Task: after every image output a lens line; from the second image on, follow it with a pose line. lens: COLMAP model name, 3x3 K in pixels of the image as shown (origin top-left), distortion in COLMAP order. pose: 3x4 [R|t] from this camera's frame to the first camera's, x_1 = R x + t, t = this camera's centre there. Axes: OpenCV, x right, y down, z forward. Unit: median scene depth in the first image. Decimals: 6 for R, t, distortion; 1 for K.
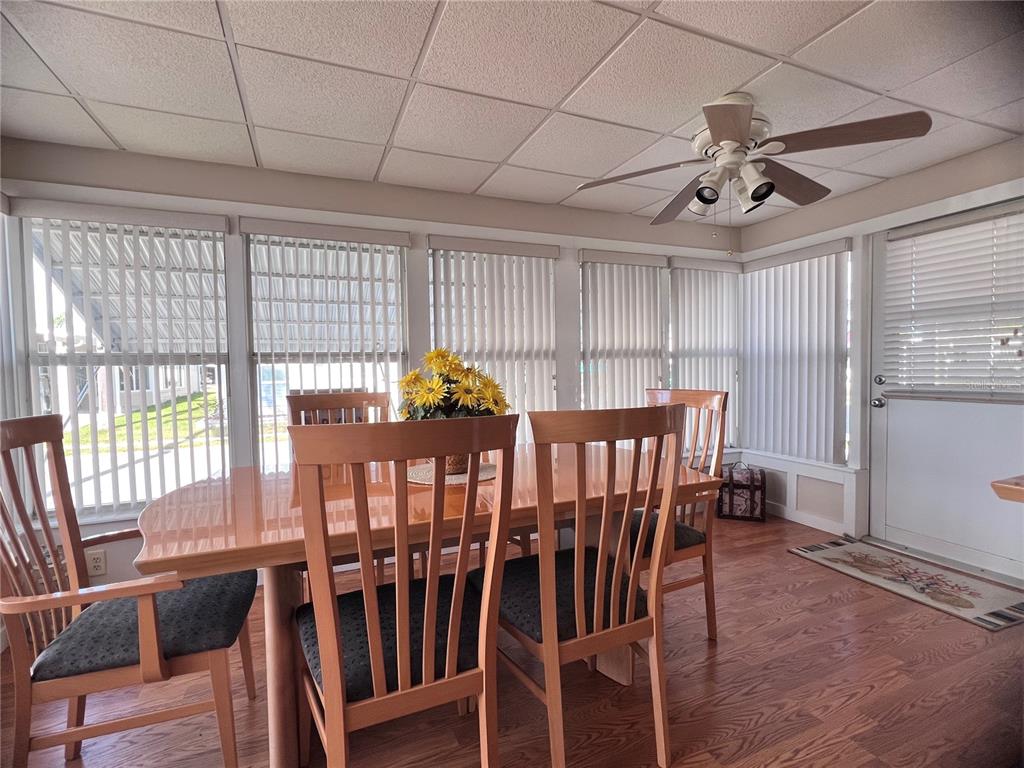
lens RADIAL K [[482.7, 0, 512.0], [0, 482.7, 384.0], [0, 0, 1]] dist [0.003150, -0.005166]
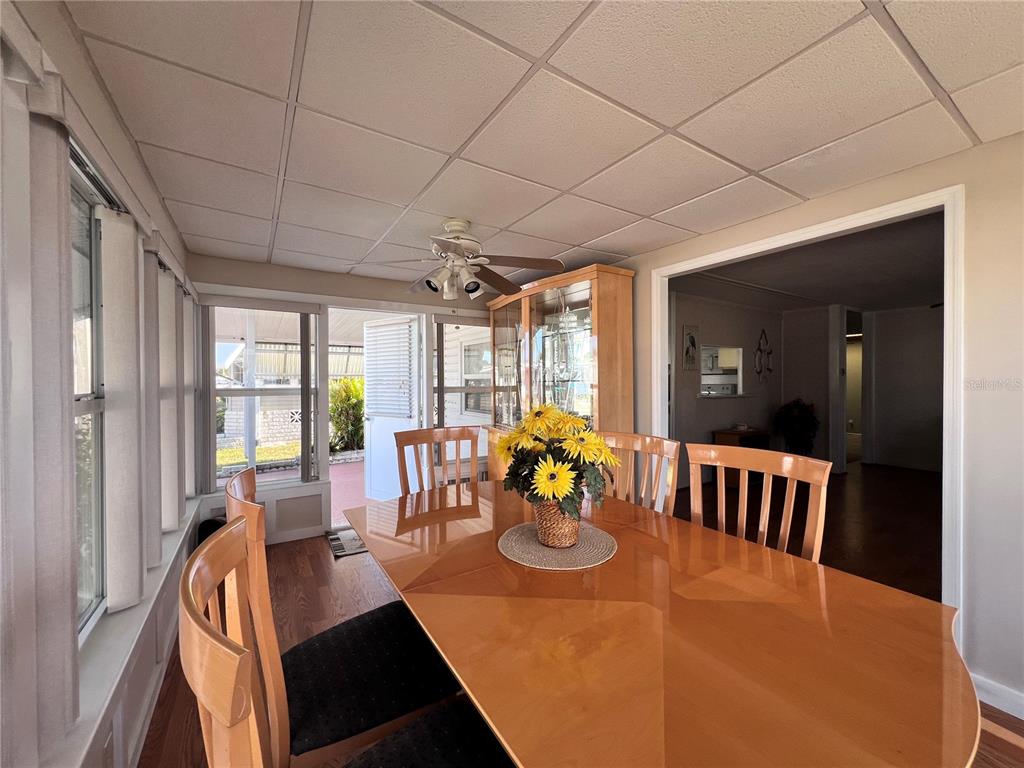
lens RADIAL K [[407.7, 0, 515.7], [0, 407.7, 382.0], [0, 0, 1]] dist [0.000529, -0.000217]
pose [[-0.171857, 0.012080, 0.985048, -0.886495], [0.047370, 0.998869, -0.003985, -0.103161], [-0.983982, 0.045977, -0.172235, 1.317911]]
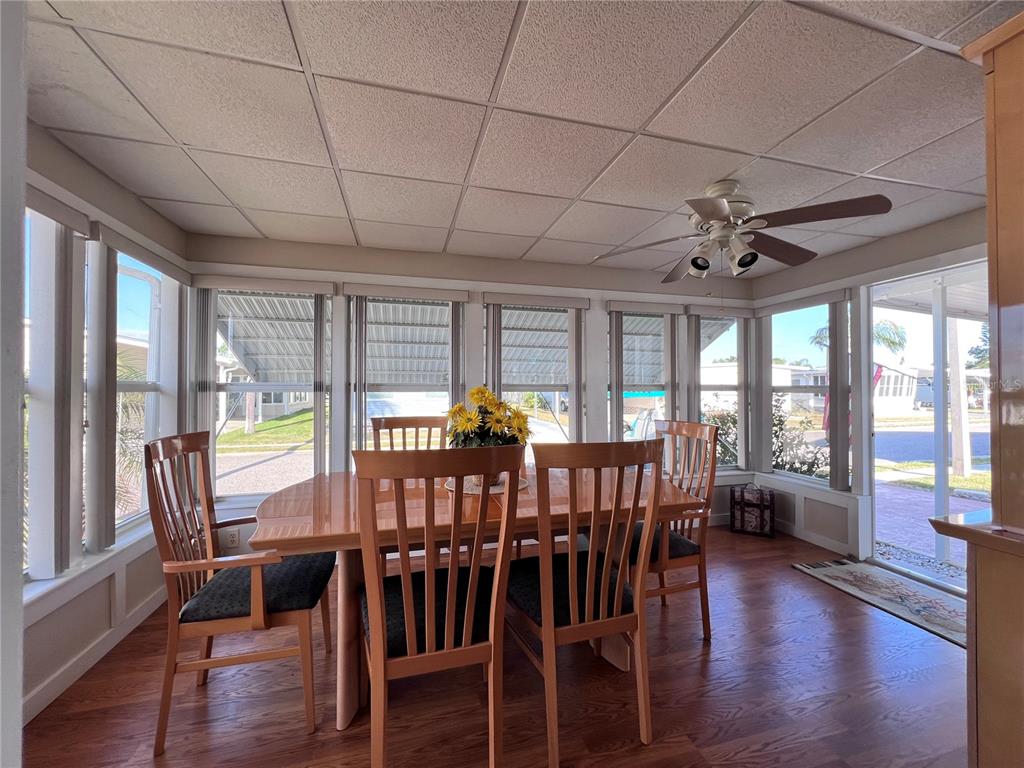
lens RADIAL K [[407.7, 0, 515.7], [0, 407.7, 382.0], [0, 0, 1]] dist [0.000529, -0.000217]
pose [[0.991776, 0.014021, -0.127212, 0.092659], [-0.020696, 0.998469, -0.051302, -0.035205], [0.126298, 0.053512, 0.990548, -0.076114]]
